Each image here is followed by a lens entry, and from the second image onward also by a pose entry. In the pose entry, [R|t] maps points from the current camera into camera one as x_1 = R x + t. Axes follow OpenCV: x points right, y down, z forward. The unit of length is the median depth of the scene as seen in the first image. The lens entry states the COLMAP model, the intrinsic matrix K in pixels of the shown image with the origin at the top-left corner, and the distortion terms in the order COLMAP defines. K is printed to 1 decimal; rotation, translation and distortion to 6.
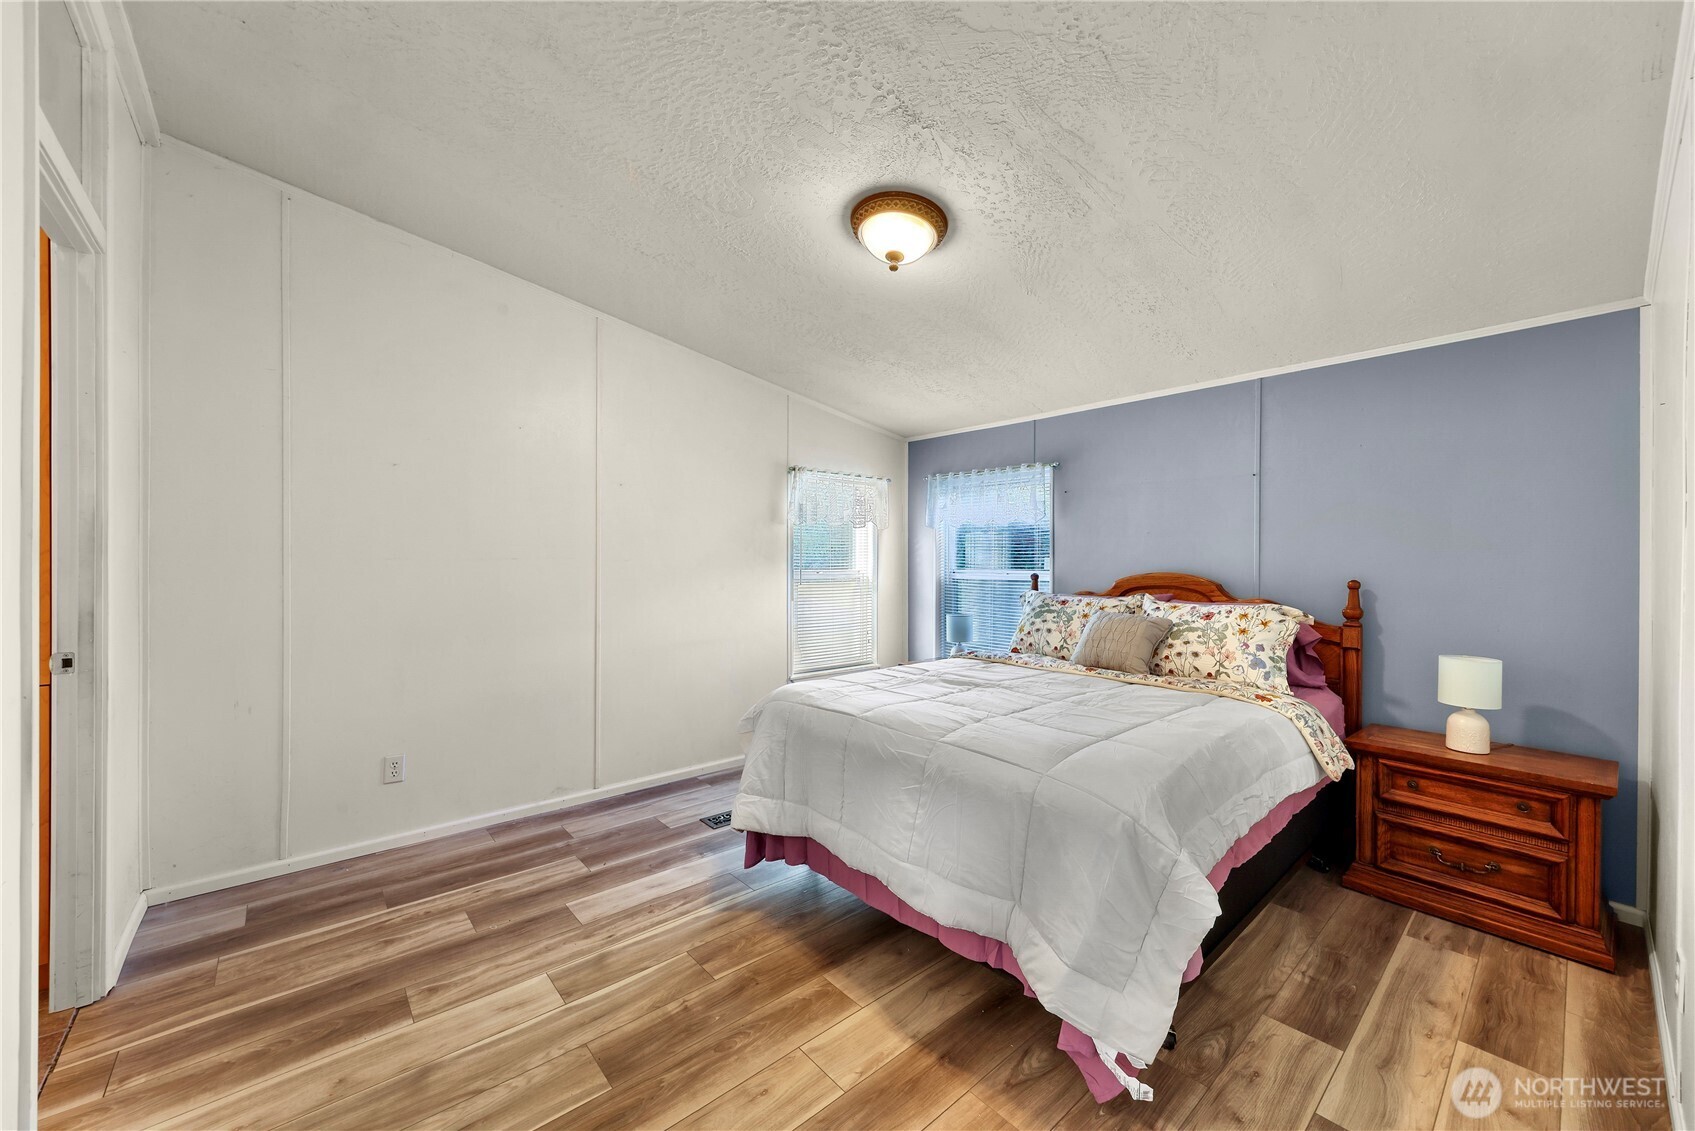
lens RADIAL K [[626.7, 0, 831.8], [0, 626.7, 569.6], [0, 0, 1]] dist [0.000888, -0.000282]
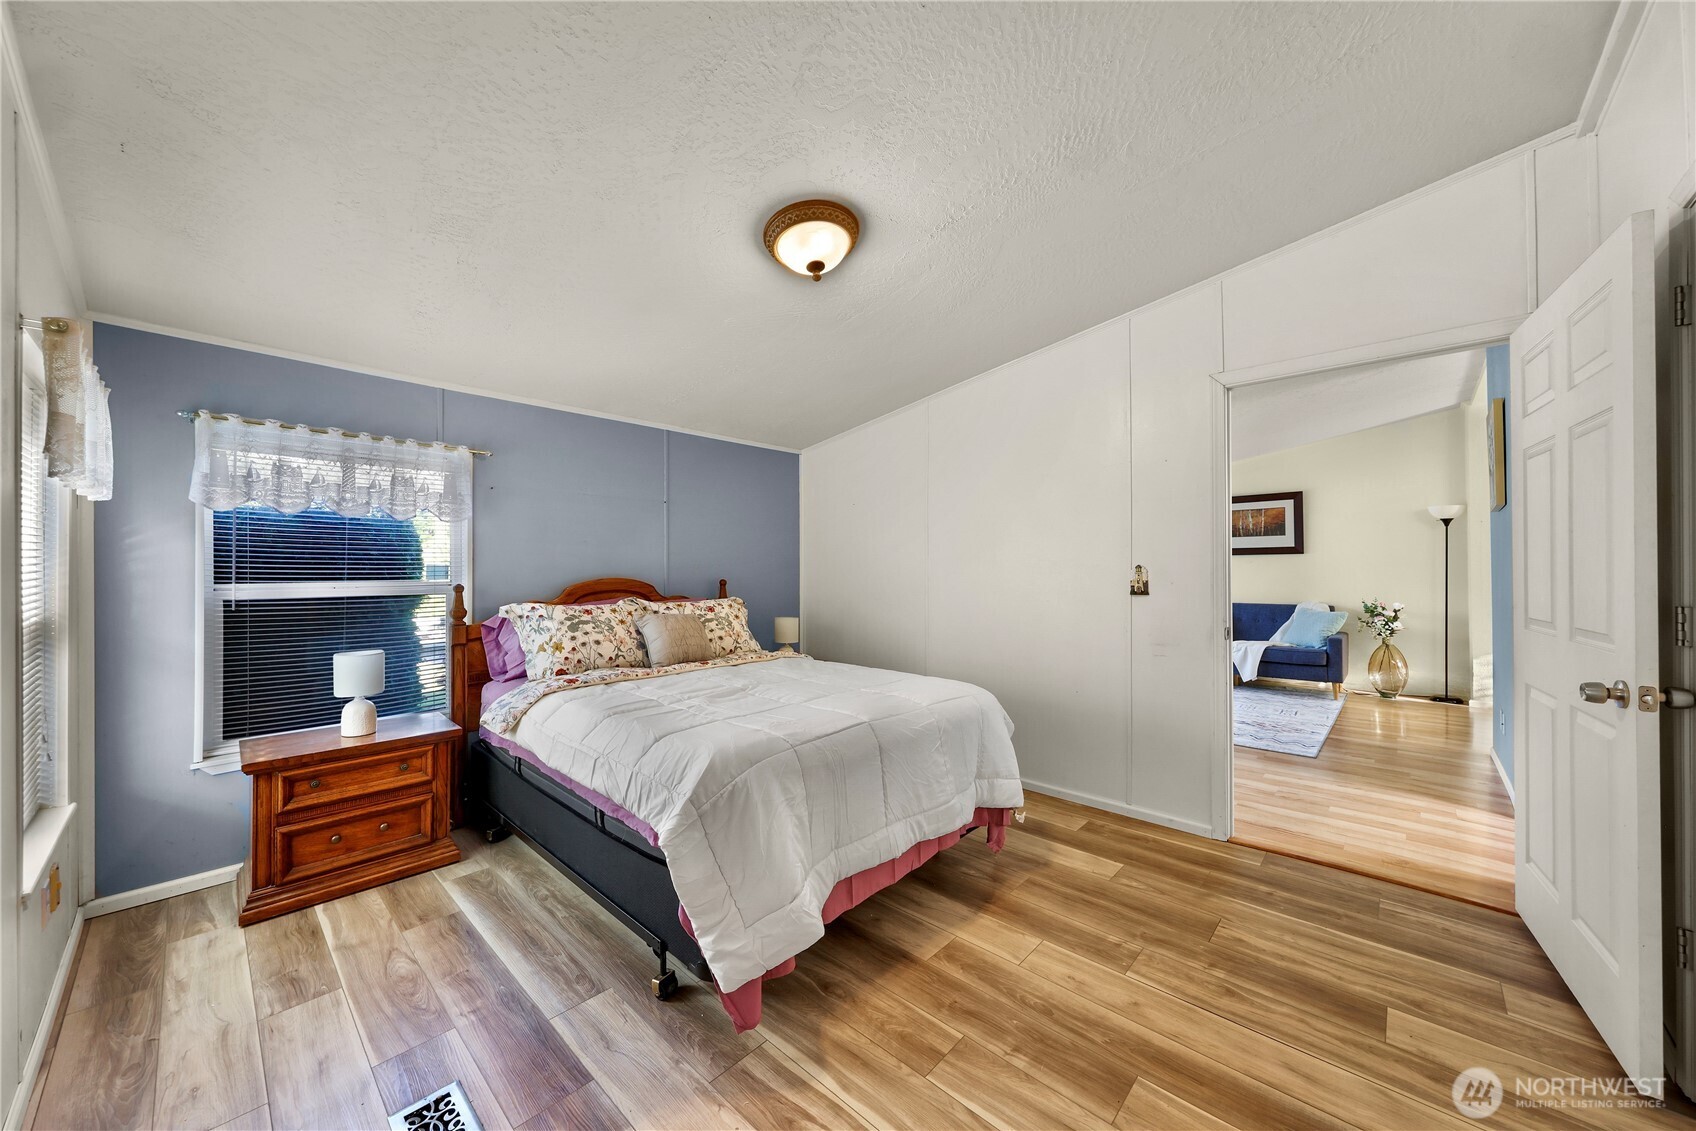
lens RADIAL K [[574.4, 0, 875.7], [0, 574.4, 561.5], [0, 0, 1]] dist [0.002558, -0.000460]
pose [[-0.101446, 0.007969, 0.994809, -1.031704], [0.018112, 0.999817, -0.006162, -0.020344], [-0.994676, 0.017393, -0.101572, 1.240264]]
